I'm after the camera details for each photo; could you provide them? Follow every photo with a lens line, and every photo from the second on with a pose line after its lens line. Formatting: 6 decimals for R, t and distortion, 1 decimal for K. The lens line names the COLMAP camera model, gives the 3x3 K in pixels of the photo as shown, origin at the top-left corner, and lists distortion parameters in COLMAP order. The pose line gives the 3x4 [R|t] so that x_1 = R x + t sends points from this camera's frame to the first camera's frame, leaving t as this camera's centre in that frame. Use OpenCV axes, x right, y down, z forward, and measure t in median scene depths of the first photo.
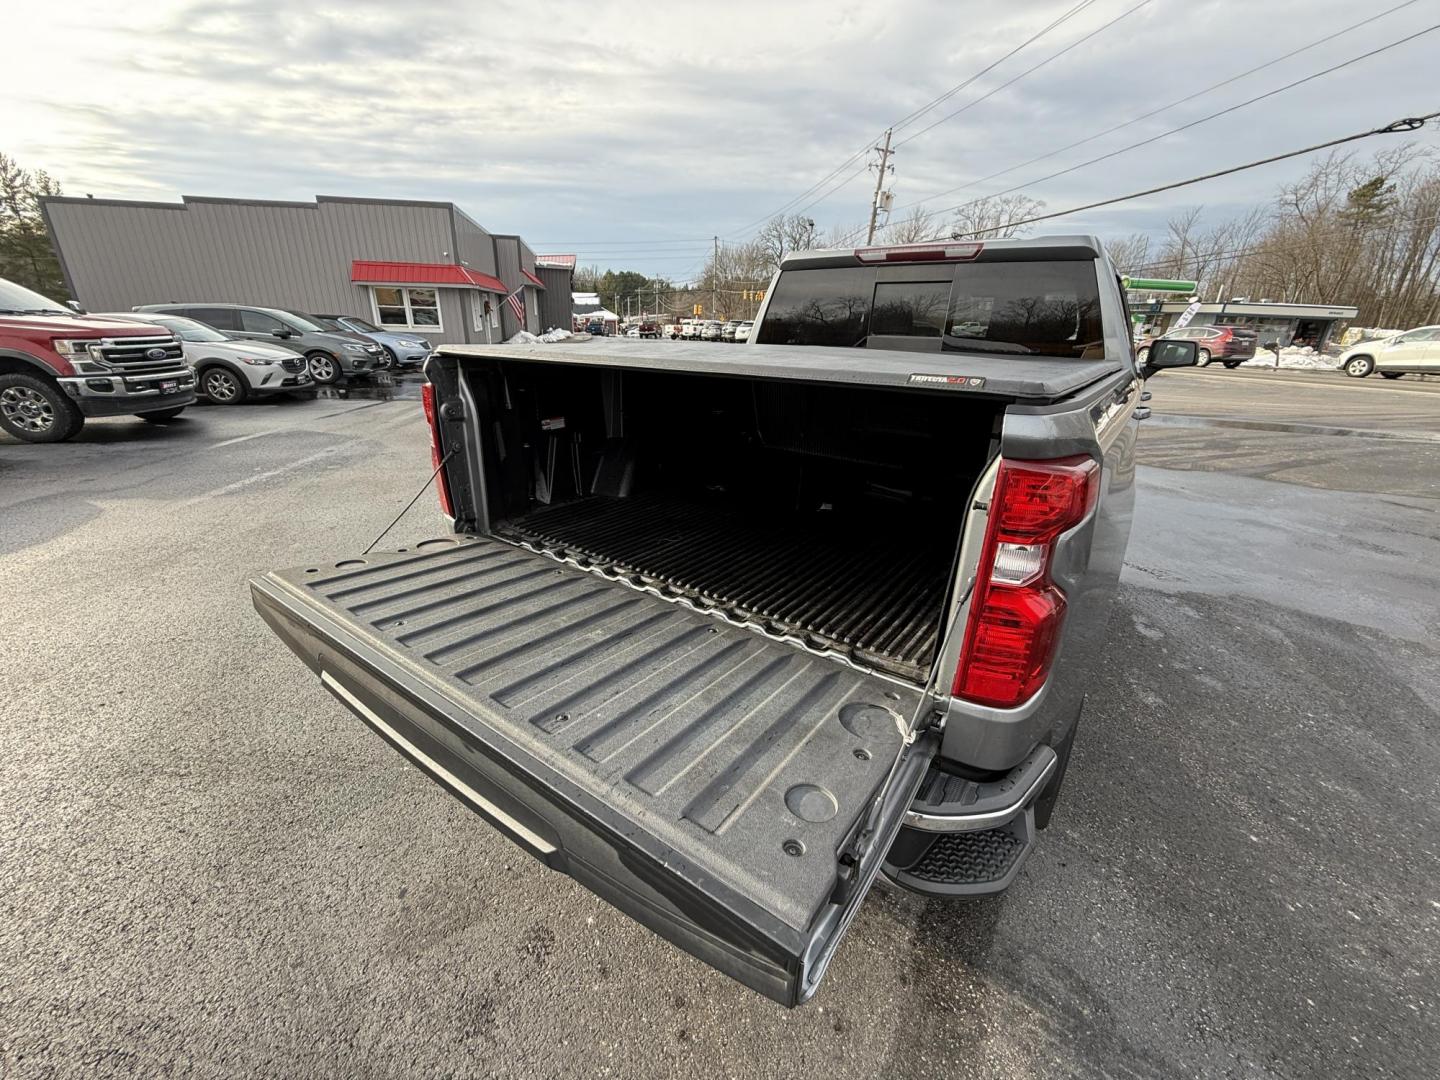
lens RADIAL K [[581.5, 0, 713.8], [0, 581.5, 542.1], [0, 0, 1]] dist [0.000474, 0.000262]
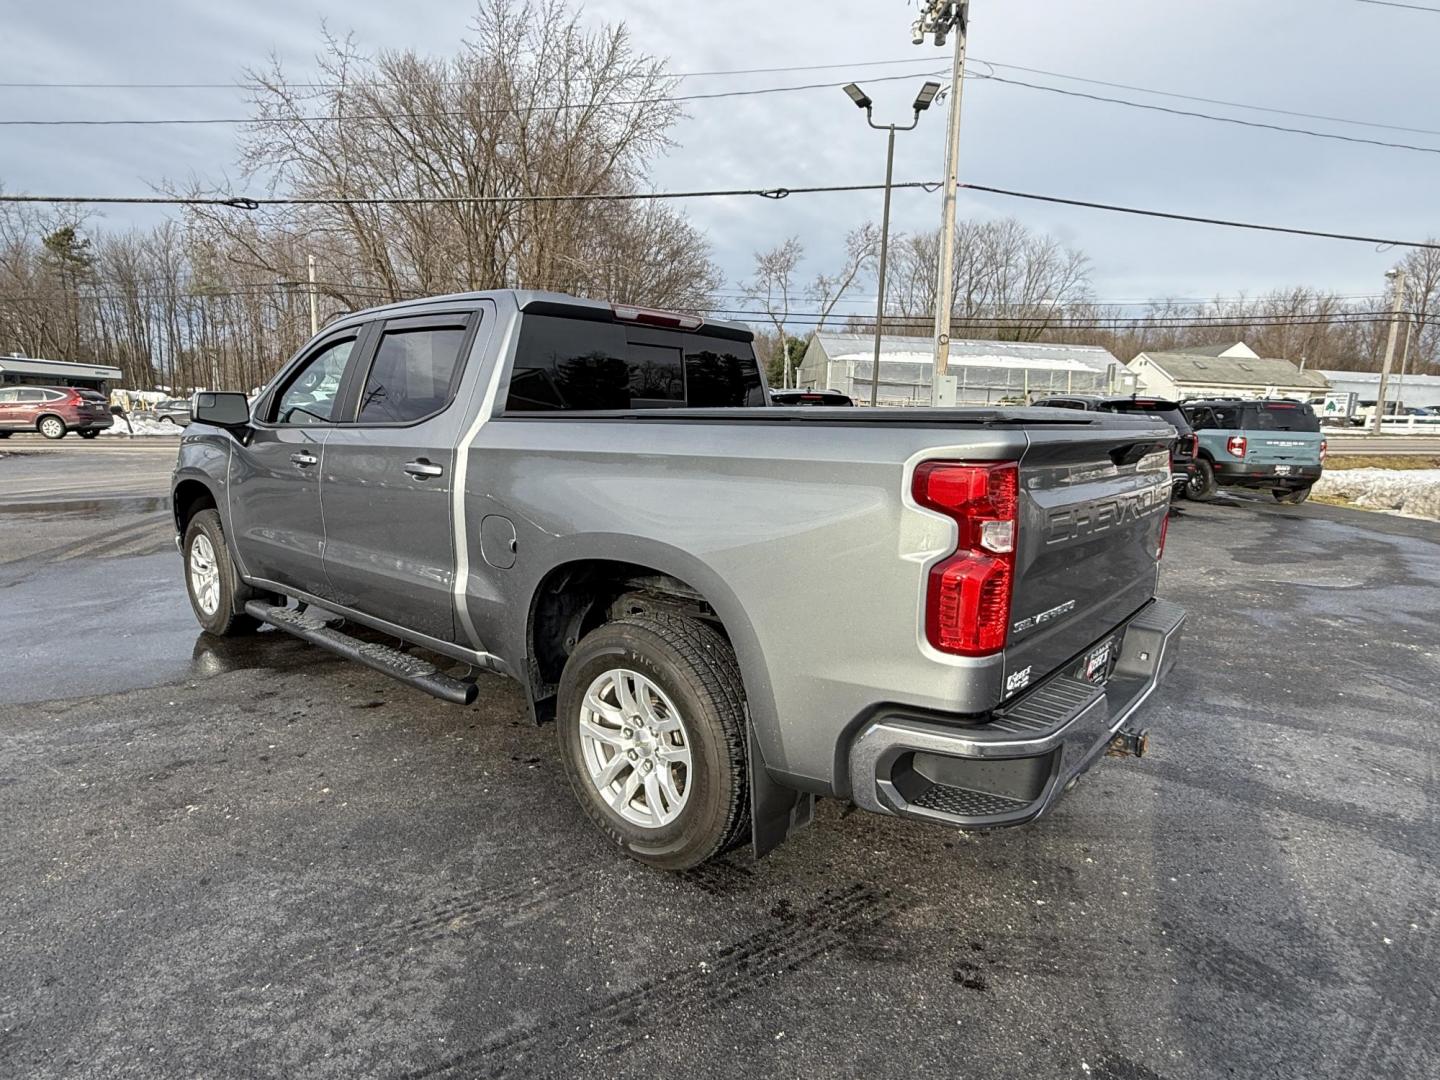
lens RADIAL K [[796.1, 0, 713.8], [0, 796.1, 552.0], [0, 0, 1]] dist [-0.001885, 0.001471]
pose [[0.081318, -0.193223, 0.977779, -0.261451], [0.336941, 0.928599, 0.155482, -0.078725], [-0.938008, 0.316810, 0.140617, 0.216668]]
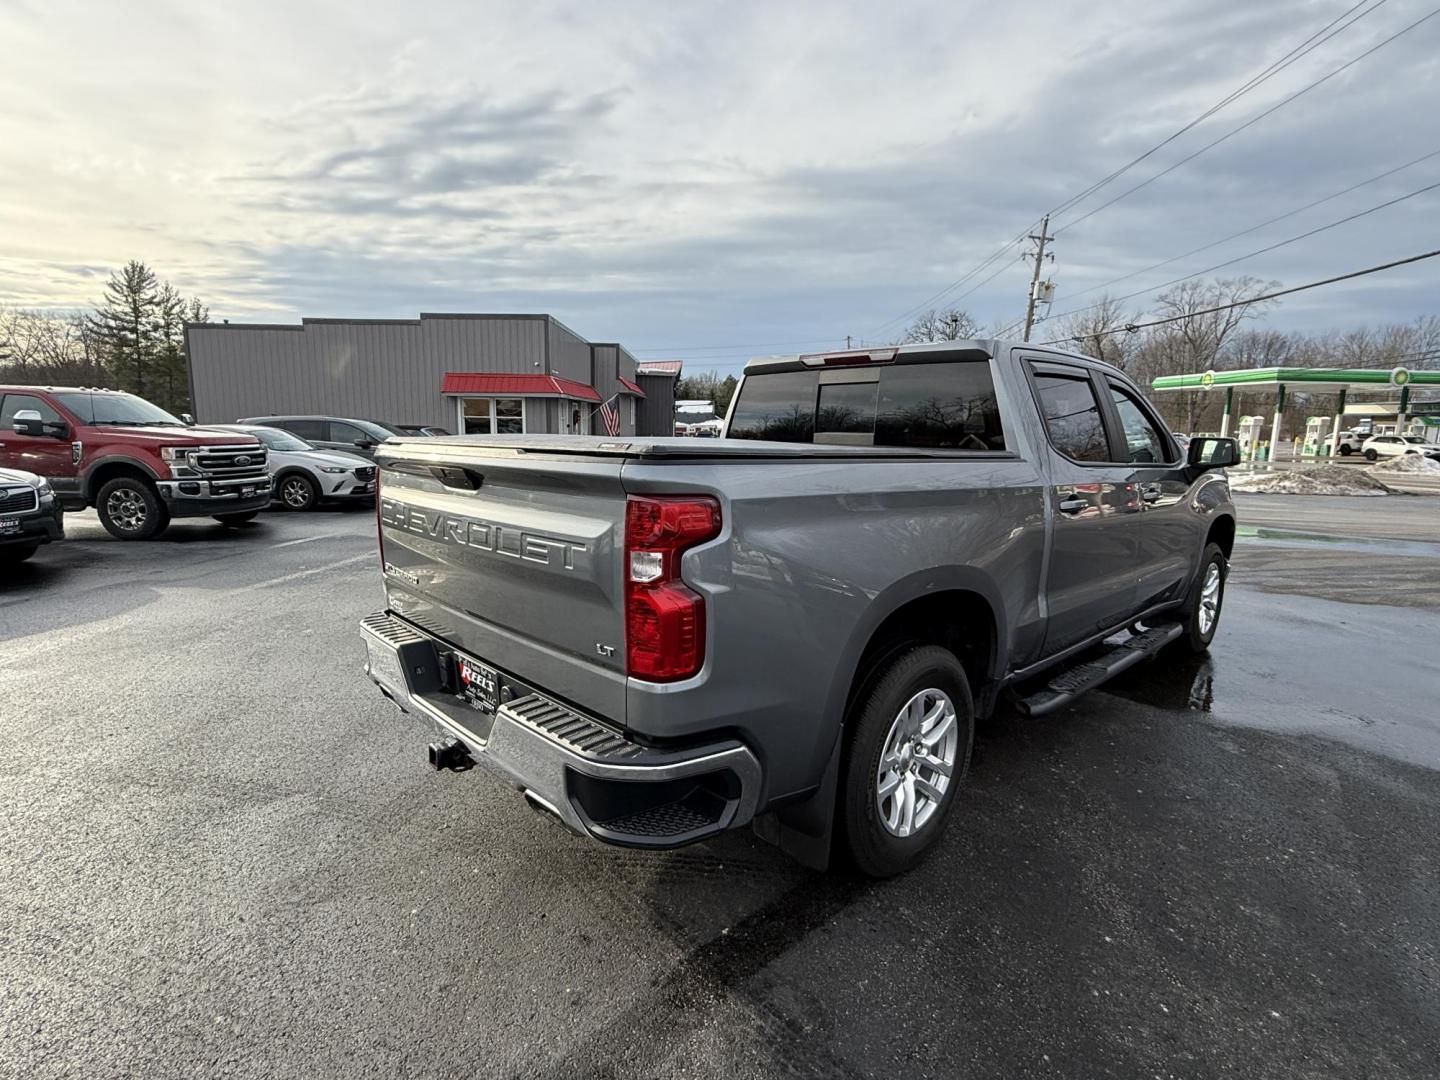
lens RADIAL K [[736.0, 0, 714.6], [0, 736.0, 544.1], [0, 0, 1]] dist [0.002969, -0.000691]
pose [[0.982089, 0.021242, -0.187216, 0.093776], [-0.059974, 0.977188, -0.203734, 0.031123], [0.178617, 0.211313, 0.960959, -0.065823]]
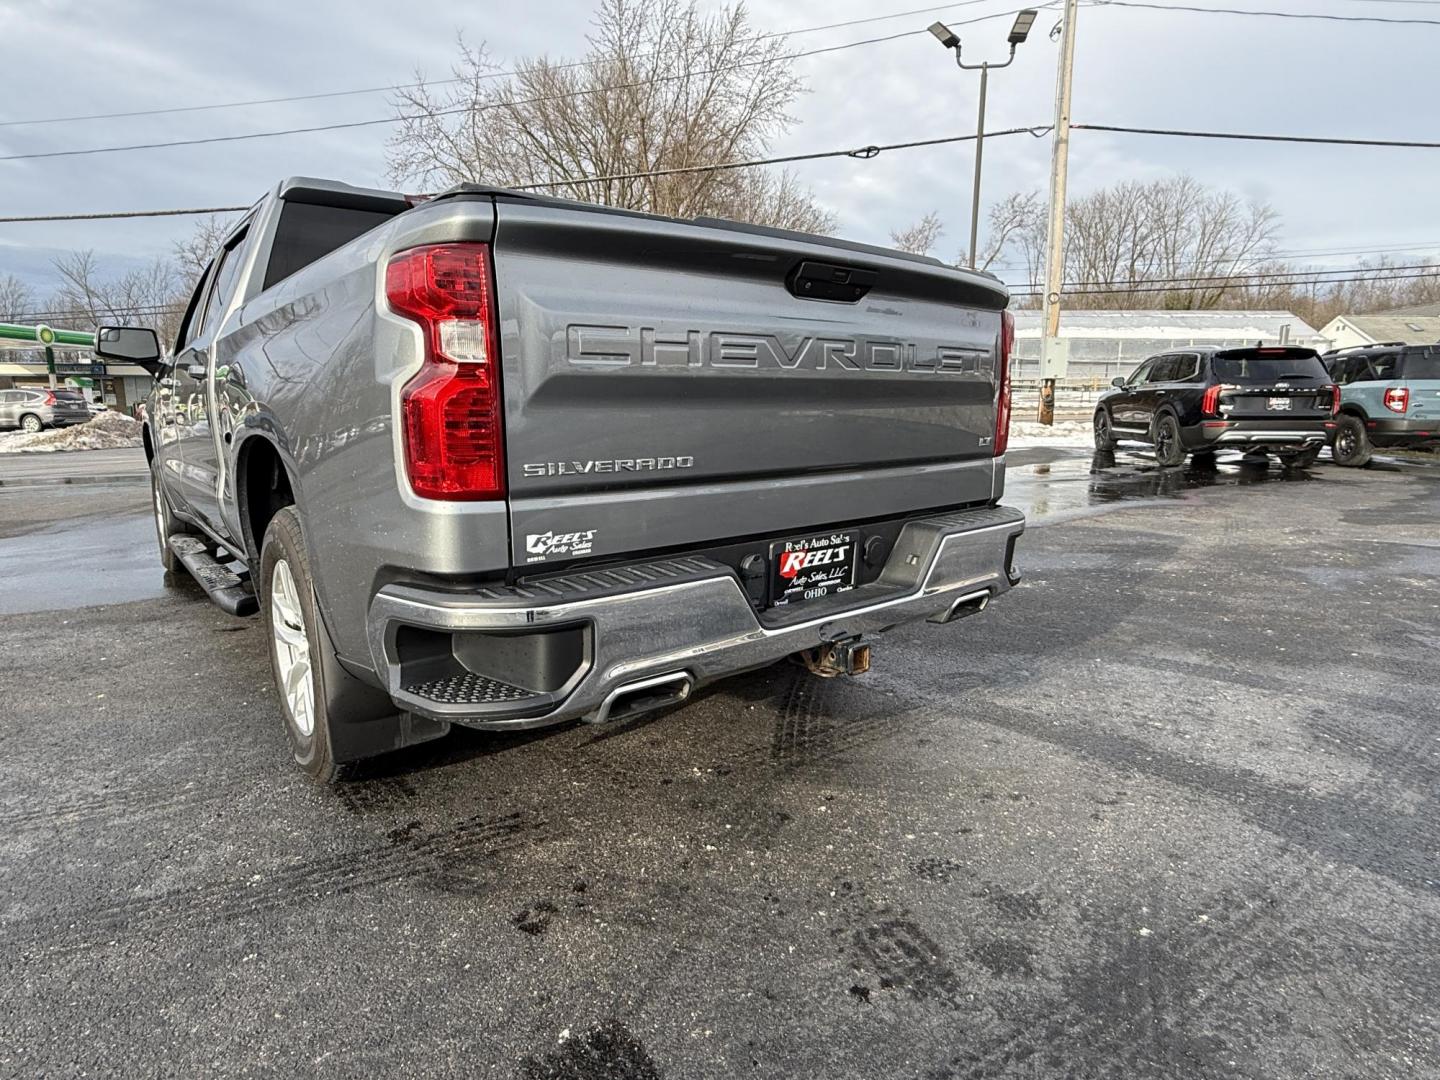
lens RADIAL K [[796.1, 0, 717.5], [0, 796.1, 551.9], [0, 0, 1]] dist [-0.001885, 0.001471]
pose [[0.261438, -0.198891, 0.944507, -0.209212], [0.353804, 0.930178, 0.097942, 0.001122], [-0.898039, 0.308564, 0.313552, 0.112119]]
